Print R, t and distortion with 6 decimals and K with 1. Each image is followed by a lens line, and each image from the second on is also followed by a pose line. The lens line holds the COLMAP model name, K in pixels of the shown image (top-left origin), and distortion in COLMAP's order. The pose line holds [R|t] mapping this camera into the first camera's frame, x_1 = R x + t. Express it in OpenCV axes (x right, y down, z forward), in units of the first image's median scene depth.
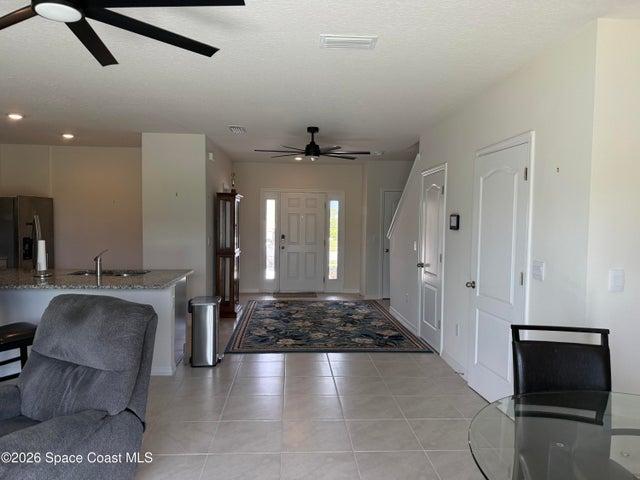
lens RADIAL K [[454.4, 0, 320.0], [0, 454.4, 240.0], [0, 0, 1]] dist [0.121696, -0.196158]
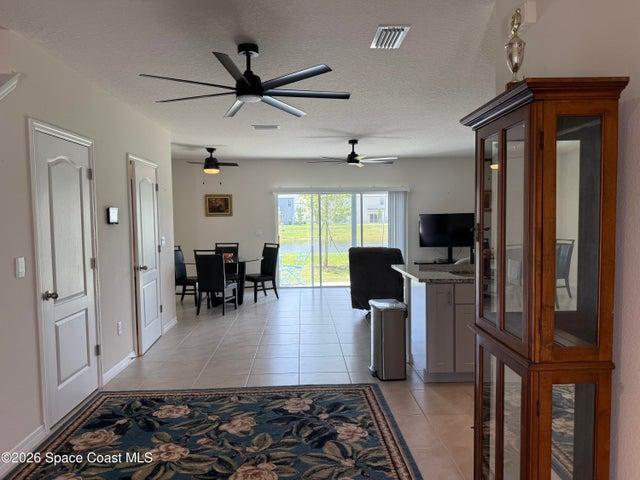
lens RADIAL K [[454.4, 0, 320.0], [0, 454.4, 240.0], [0, 0, 1]] dist [0.121696, -0.196158]
pose [[-0.999878, 0.000668, 0.015603, -0.113931], [0.002160, 0.995401, 0.095769, -0.066110], [-0.015467, 0.095791, -0.995281, 1.605066]]
